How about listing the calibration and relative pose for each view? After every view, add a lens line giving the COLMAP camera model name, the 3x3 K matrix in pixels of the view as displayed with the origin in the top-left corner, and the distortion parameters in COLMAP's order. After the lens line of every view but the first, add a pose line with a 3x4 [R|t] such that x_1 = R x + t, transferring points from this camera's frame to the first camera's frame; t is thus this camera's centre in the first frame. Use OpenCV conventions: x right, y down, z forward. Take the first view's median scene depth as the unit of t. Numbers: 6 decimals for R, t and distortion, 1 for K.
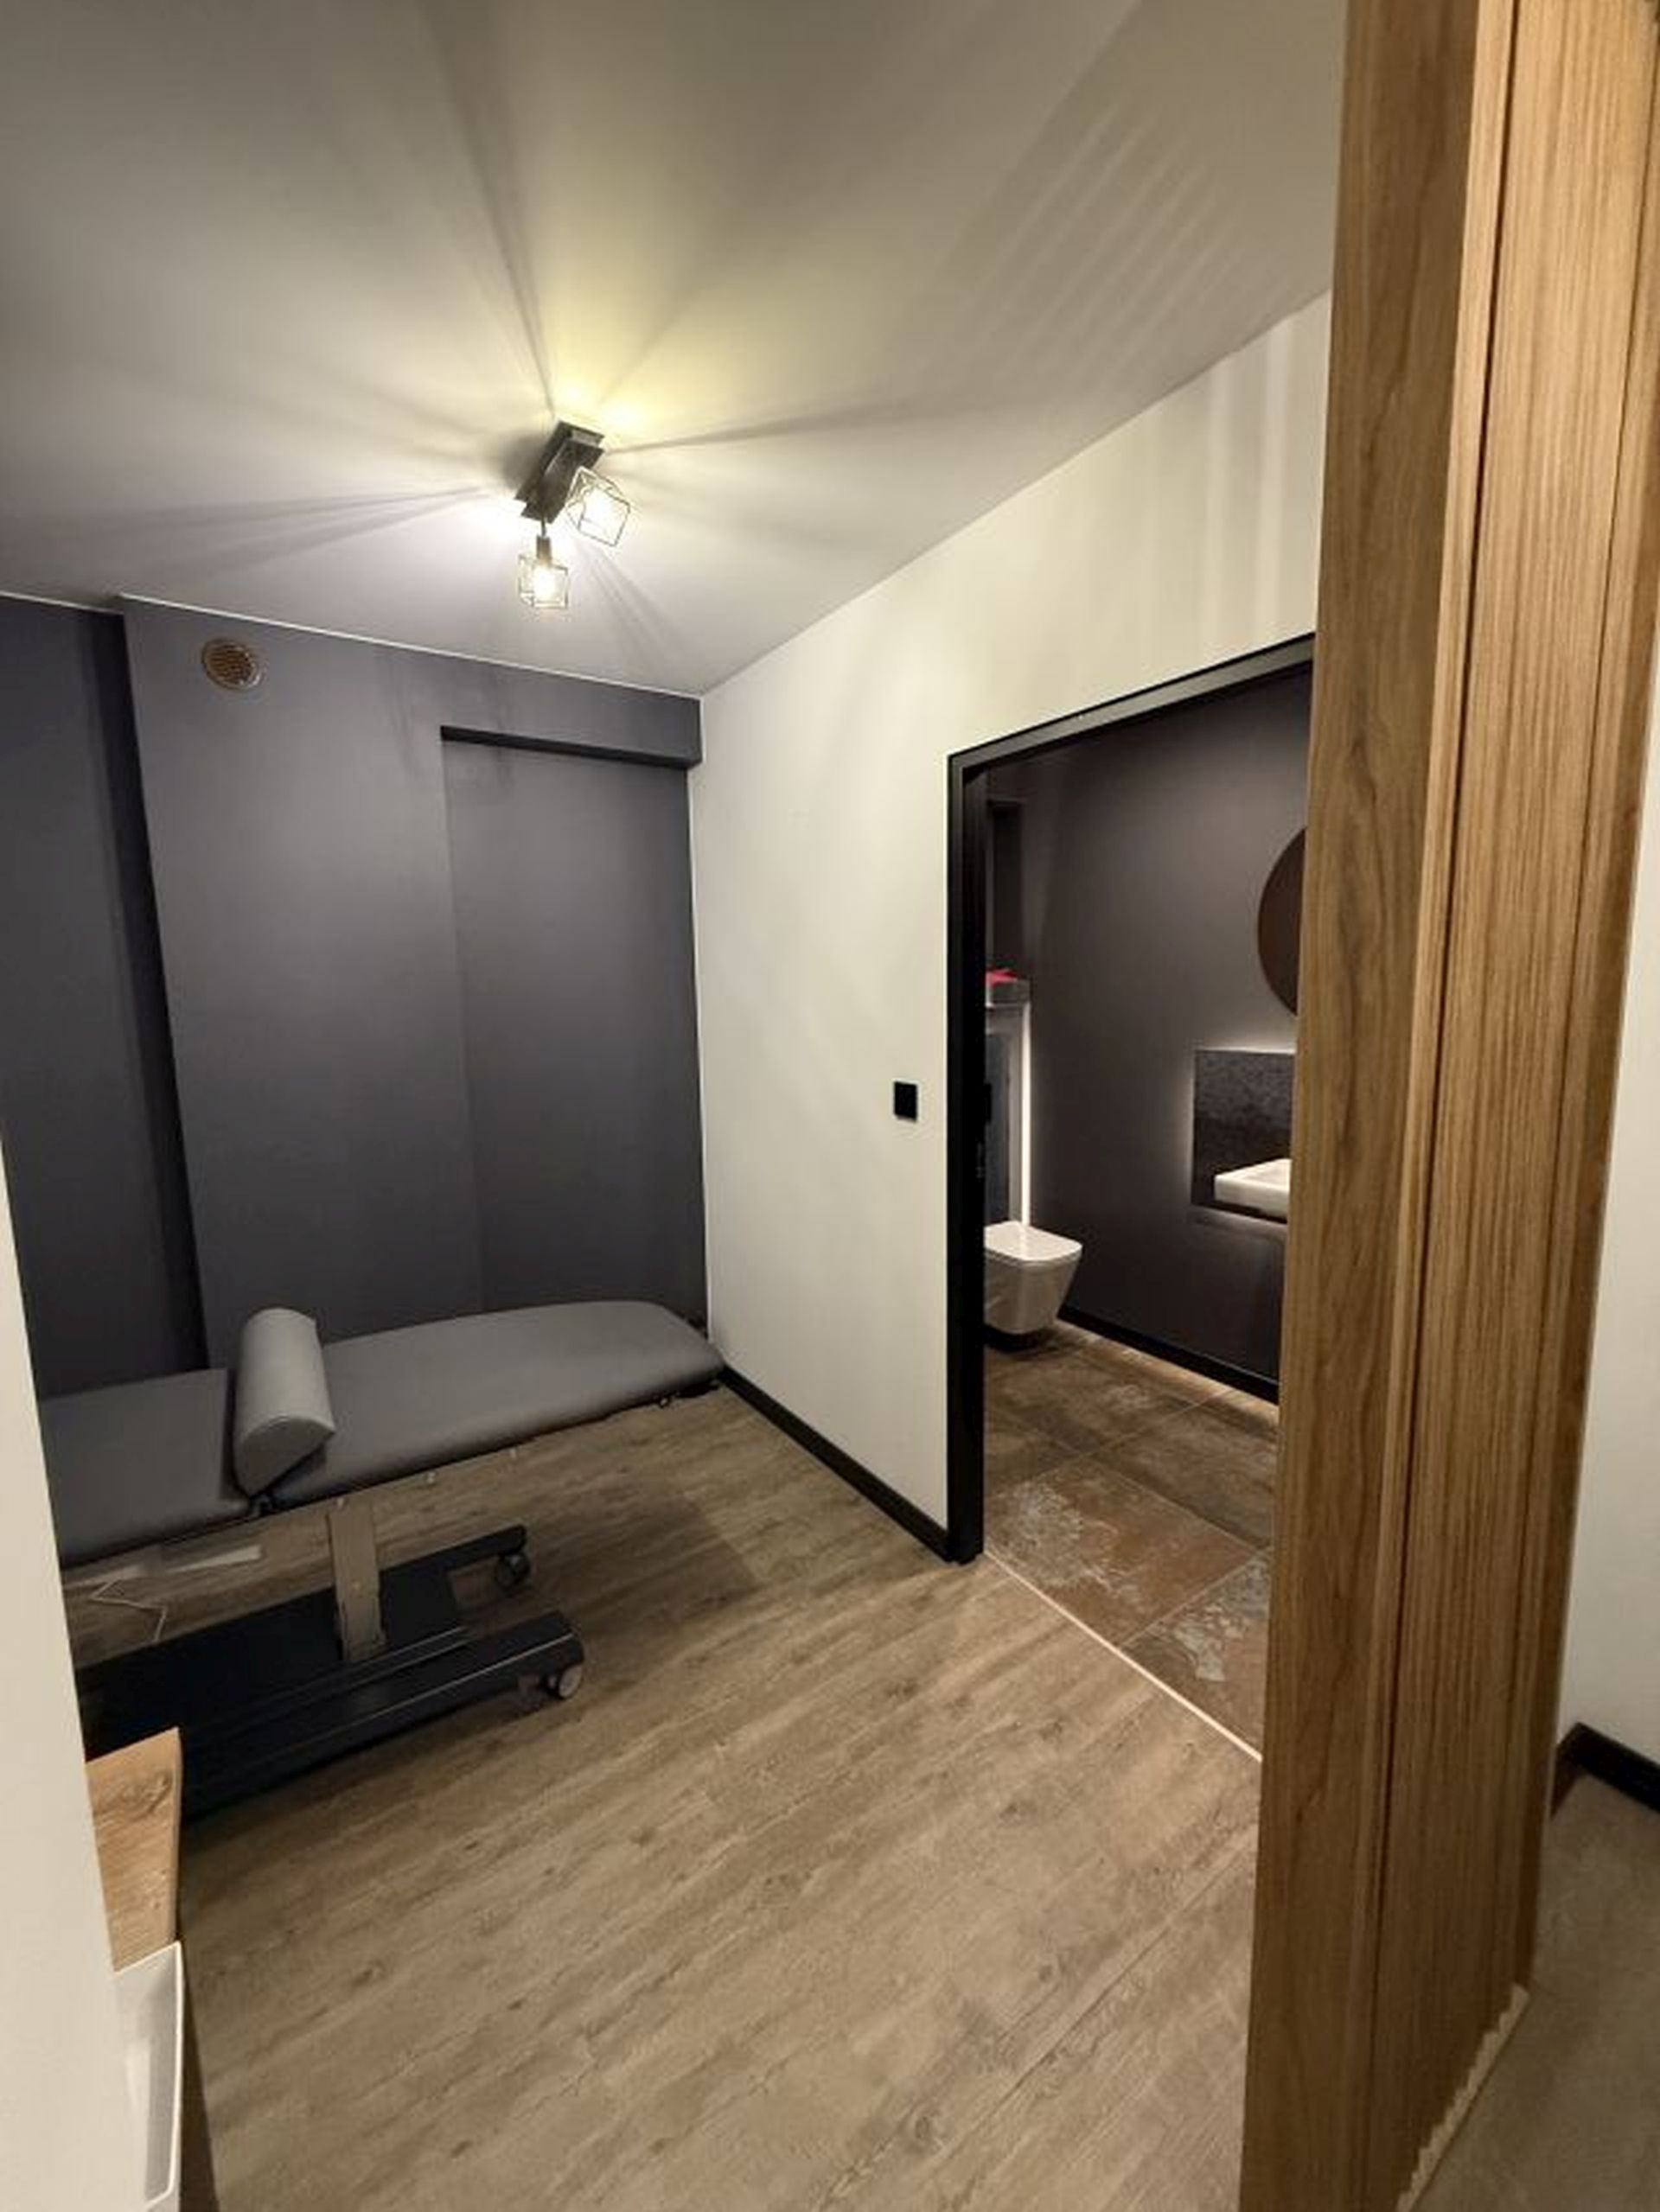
lens RADIAL K [[884.9, 0, 829.2], [0, 884.9, 1097.1], [0, 0, 1]] dist [0.001026, 0.000285]
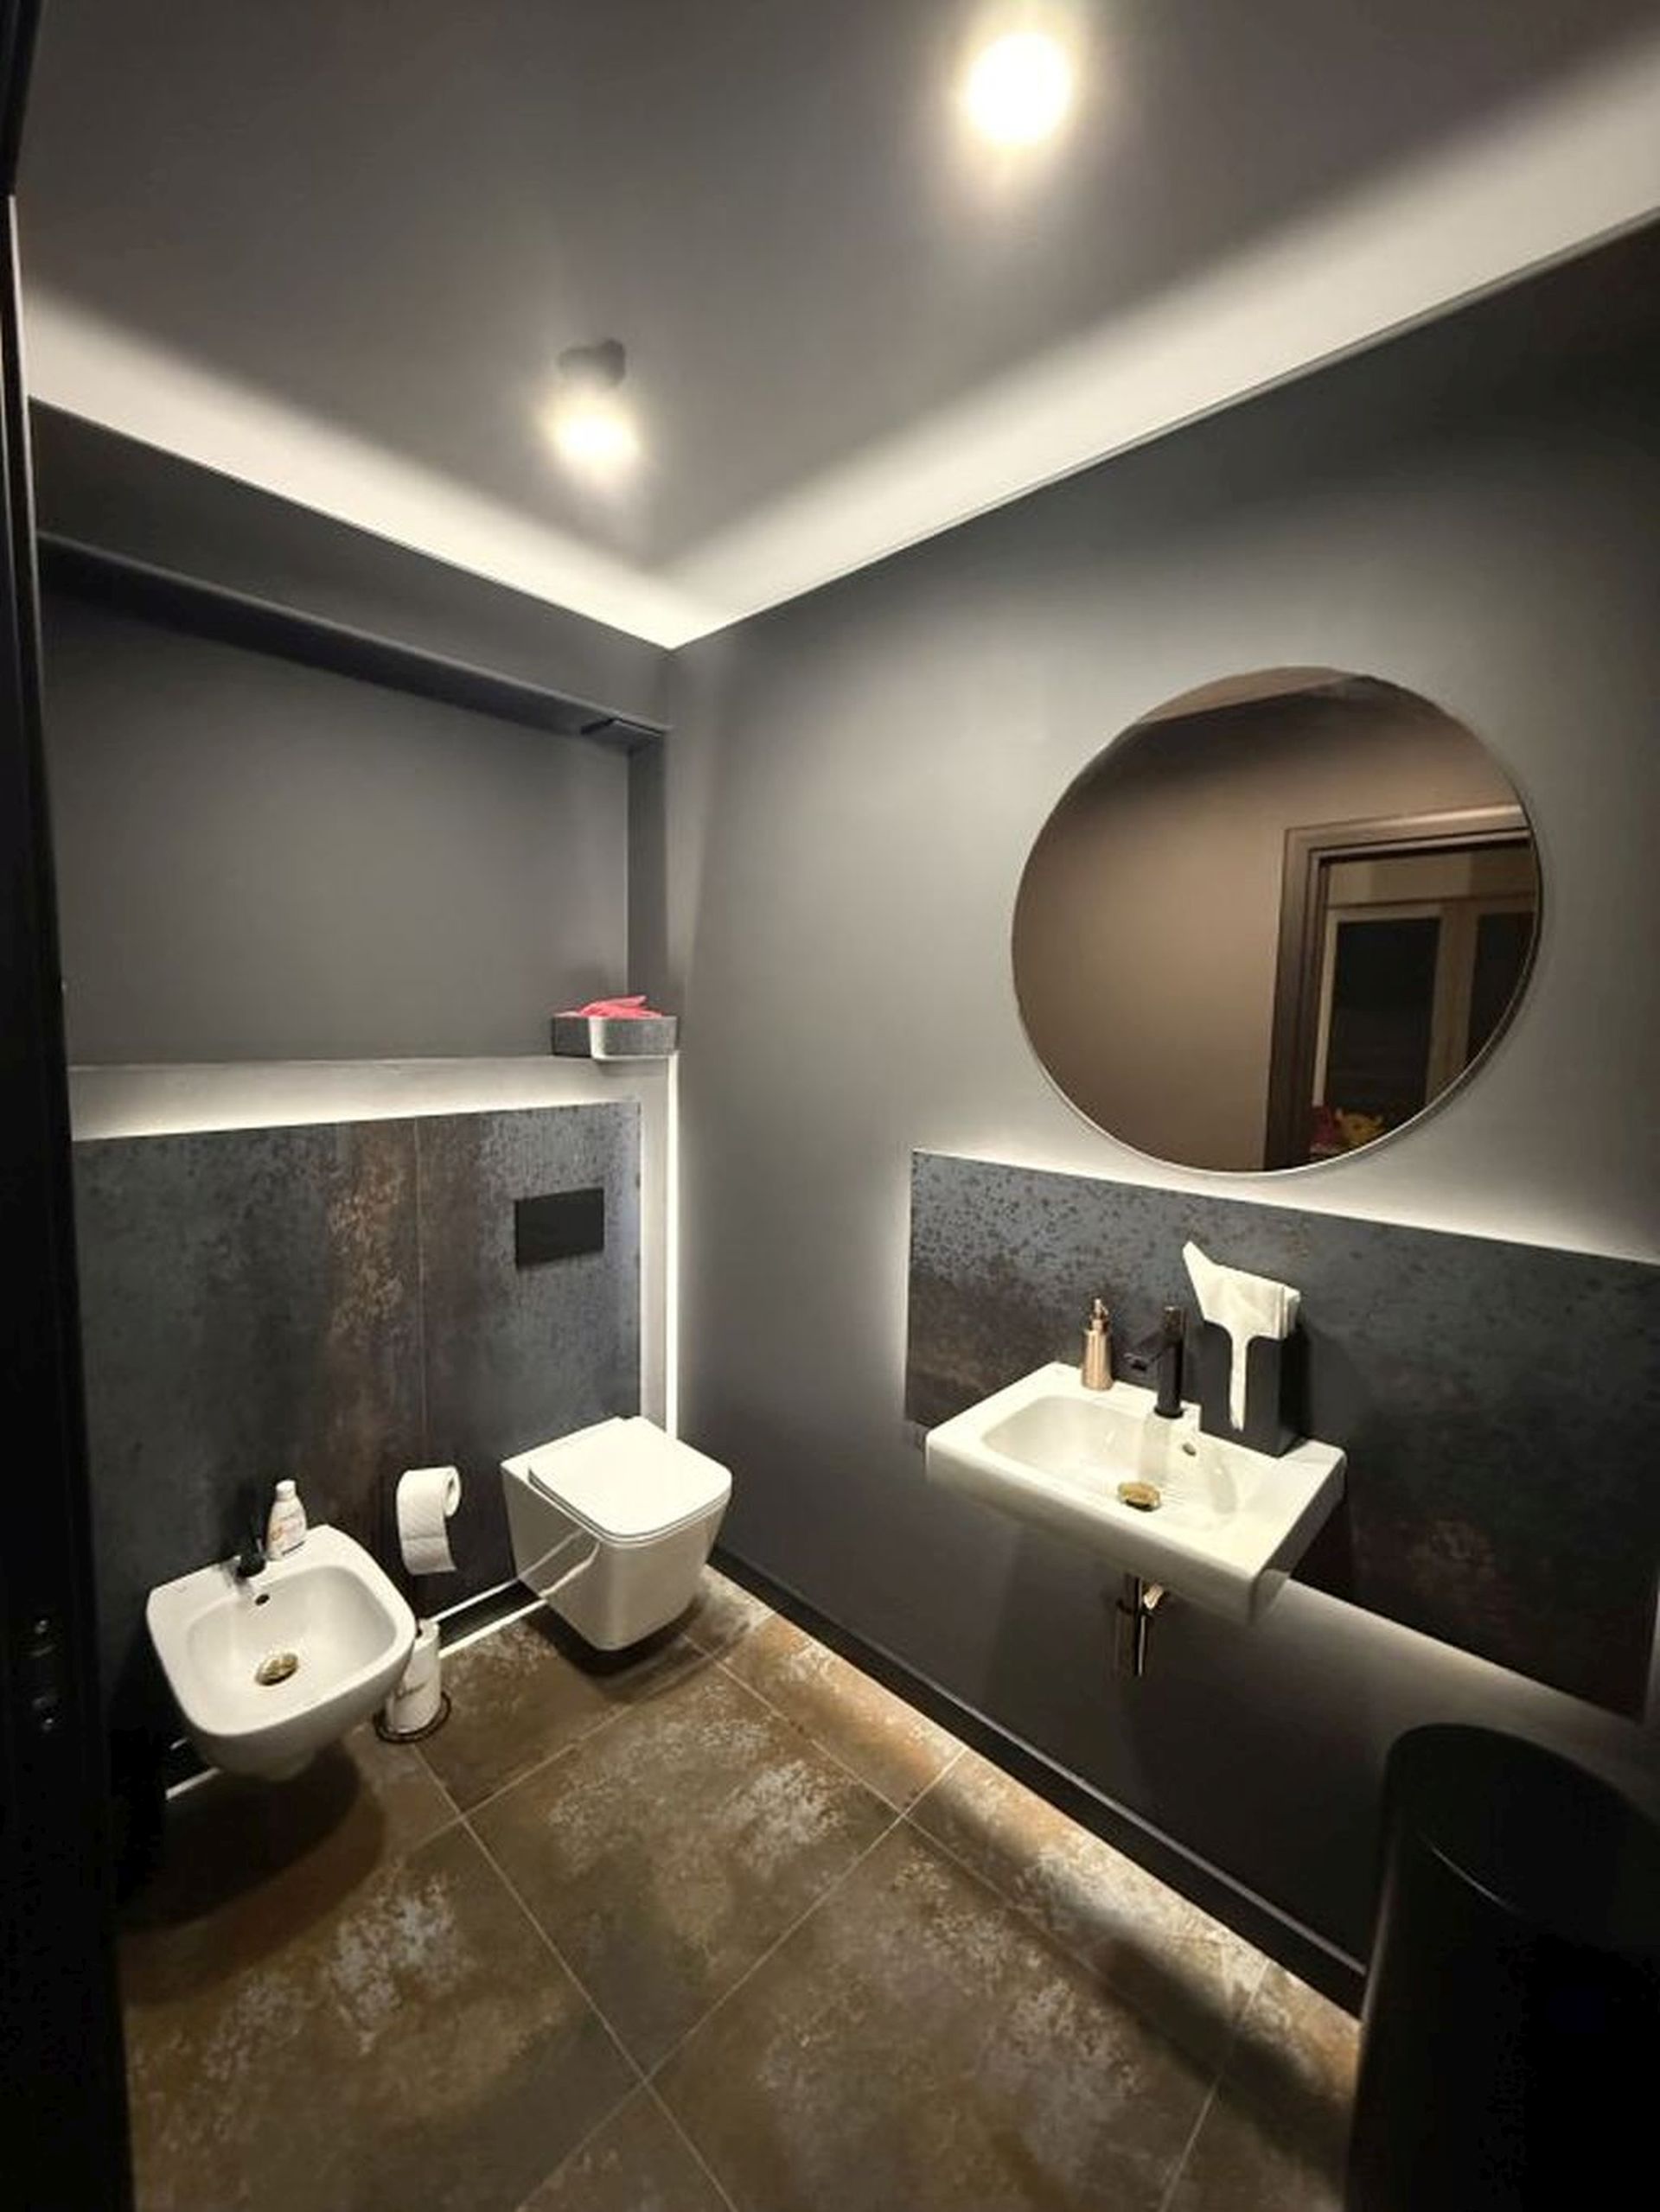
lens RADIAL K [[884.9, 0, 829.2], [0, 884.9, 1097.1], [0, 0, 1]] dist [0.001026, 0.000285]
pose [[0.973957, 0.017955, 0.226022, 0.230905], [-0.011514, 0.999490, -0.029783, -0.070904], [-0.226441, 0.026405, 0.973667, 0.453541]]
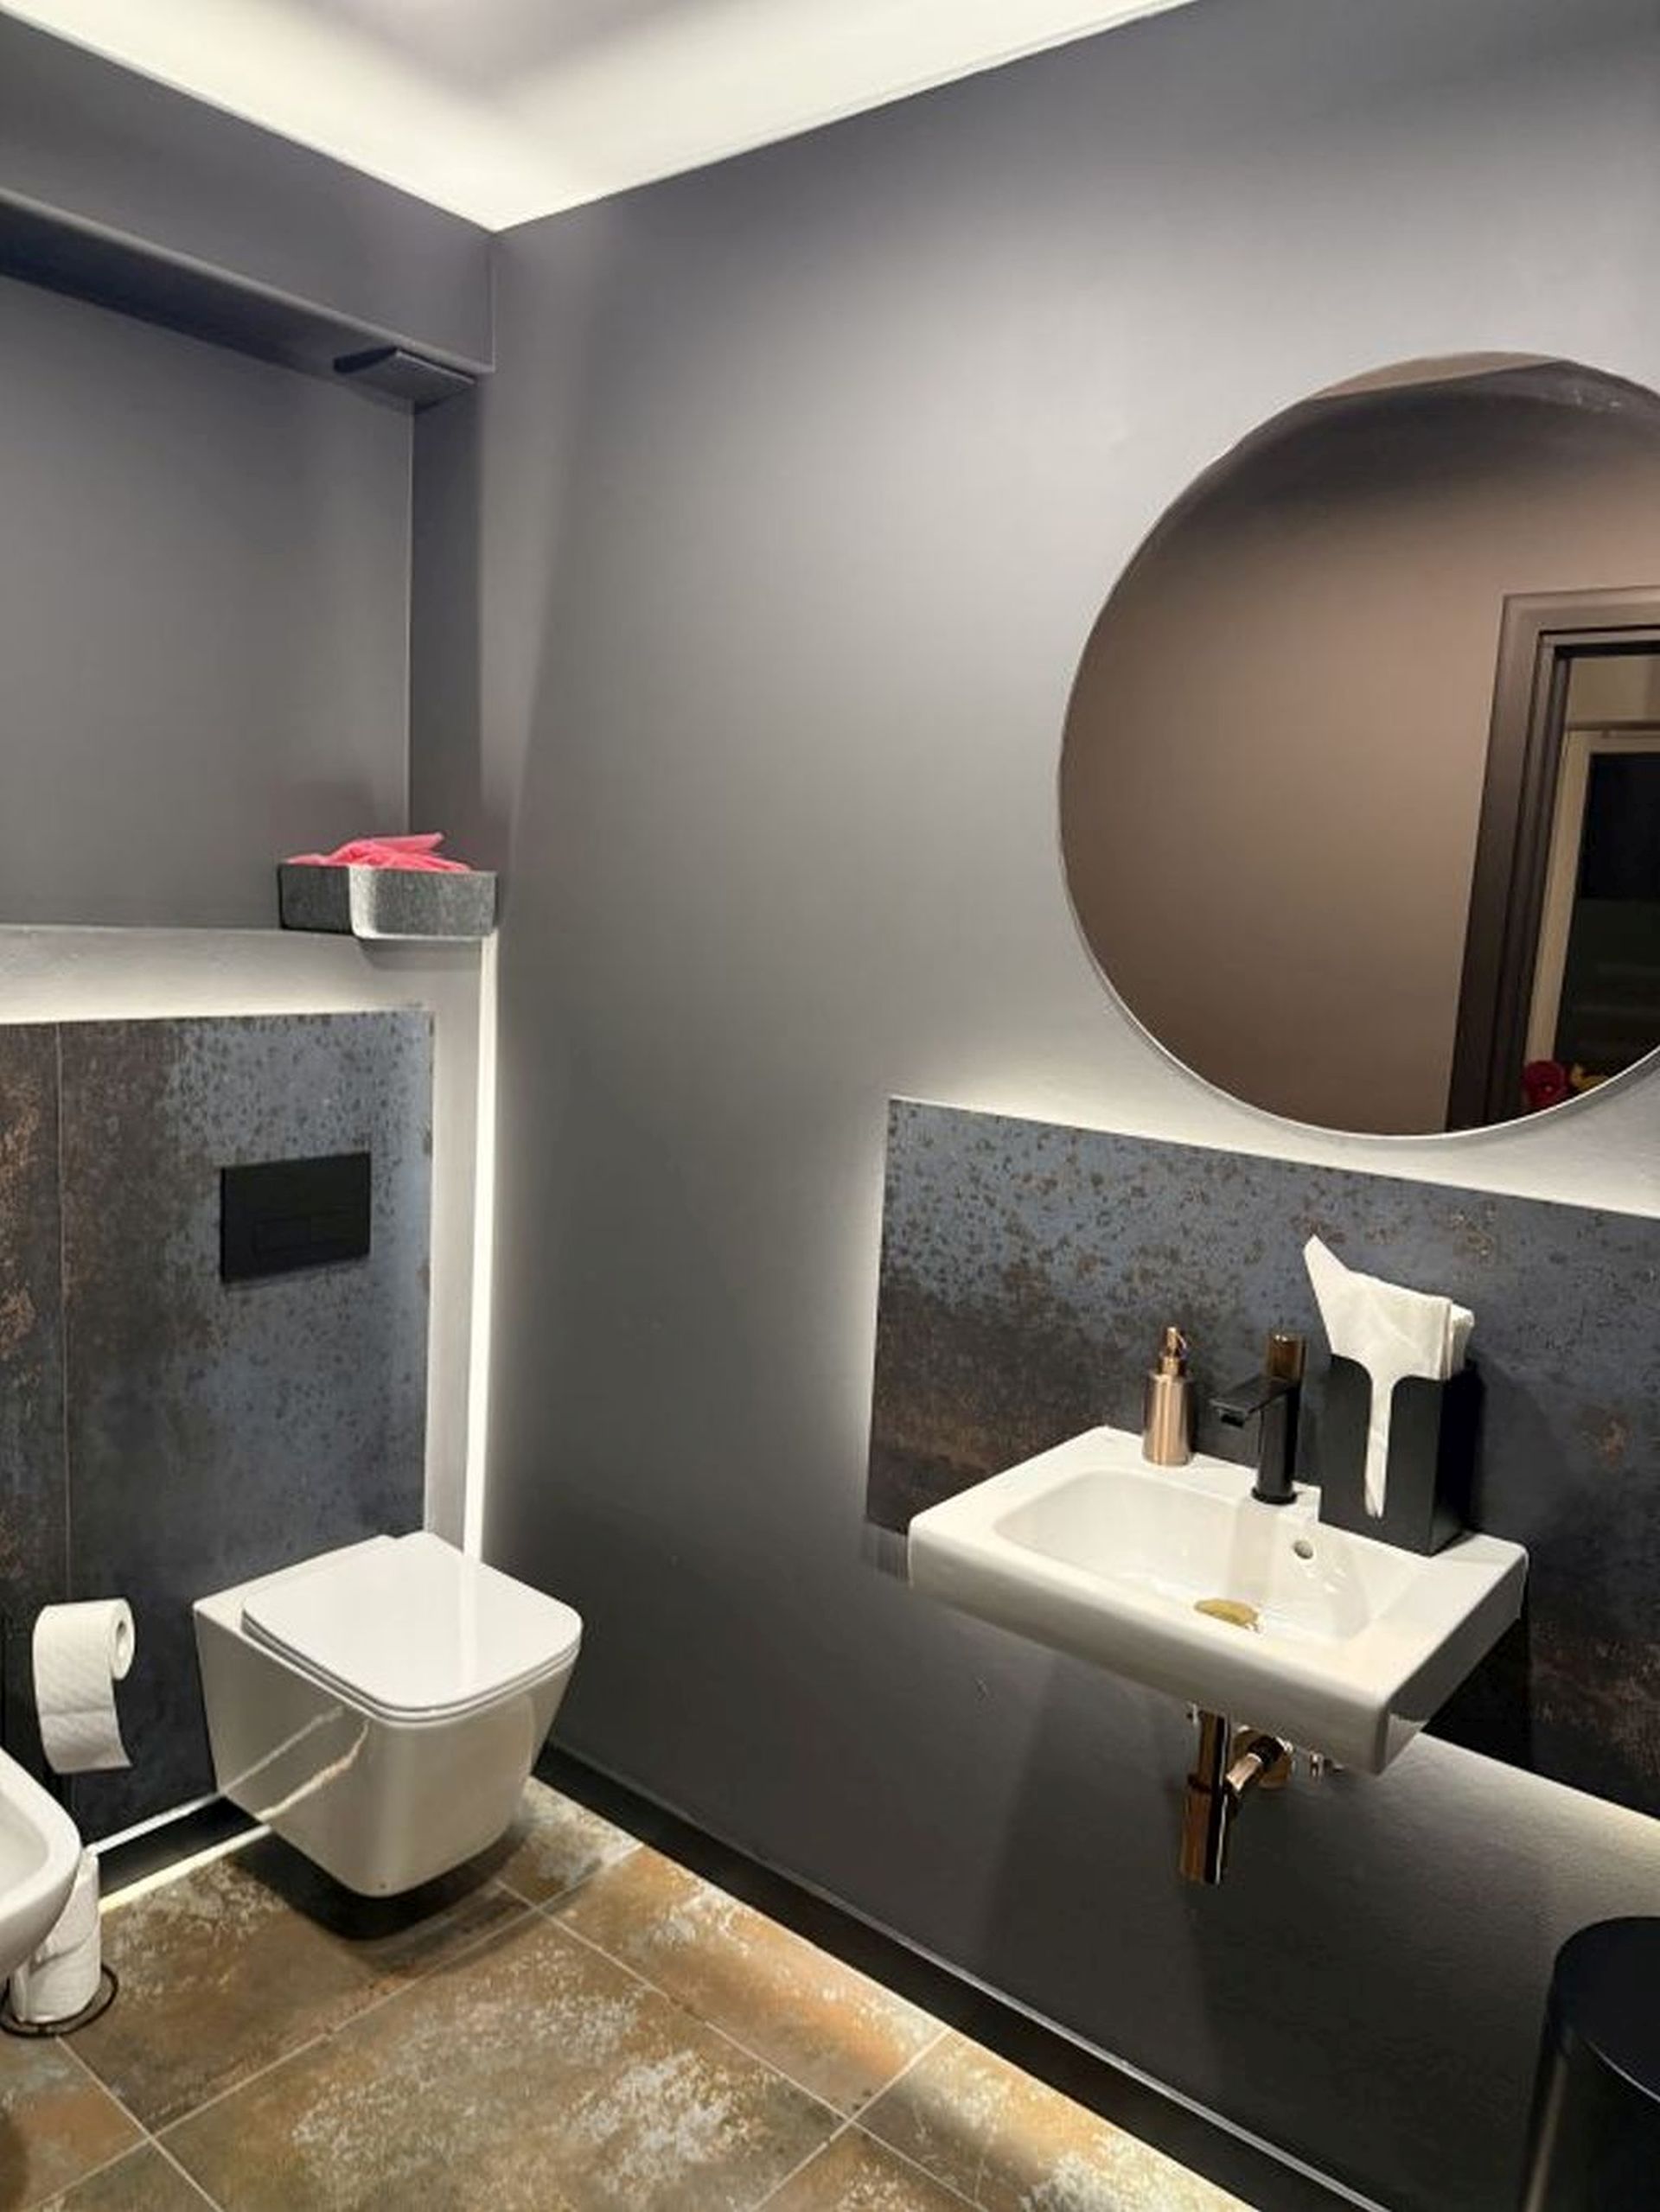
lens RADIAL K [[1541.9, 0, 841.0], [0, 1541.9, 1112.6], [0, 0, 1]] dist [0.100570, -0.155993]
pose [[0.951531, 0.027751, 0.306299, 0.202441], [-0.035271, 0.999196, 0.019042, -0.059112], [-0.305524, -0.028922, 0.951745, 0.408301]]
